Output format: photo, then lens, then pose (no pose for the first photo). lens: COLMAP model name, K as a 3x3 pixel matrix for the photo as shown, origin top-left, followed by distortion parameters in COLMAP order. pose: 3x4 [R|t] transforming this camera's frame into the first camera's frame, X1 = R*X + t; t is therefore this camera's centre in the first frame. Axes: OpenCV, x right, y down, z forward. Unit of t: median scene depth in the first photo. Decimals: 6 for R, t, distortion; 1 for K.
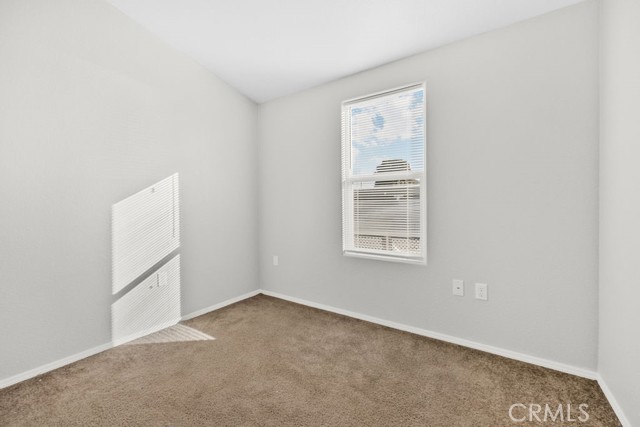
lens RADIAL K [[269.2, 0, 316.7], [0, 269.2, 209.6], [0, 0, 1]] dist [0.001377, 0.001141]
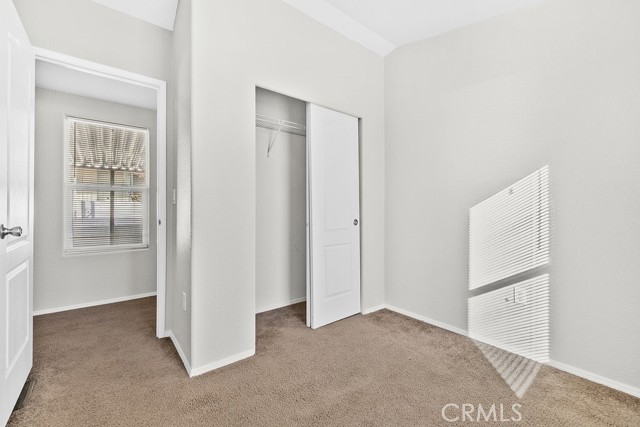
lens RADIAL K [[269.2, 0, 324.3], [0, 269.2, 214.0], [0, 0, 1]] dist [0.001377, 0.001141]
pose [[-0.296120, 0.011748, -0.955078, 0.450536], [-0.009012, 0.999845, 0.015093, -0.005616], [0.955108, 0.013076, -0.295968, 0.724891]]
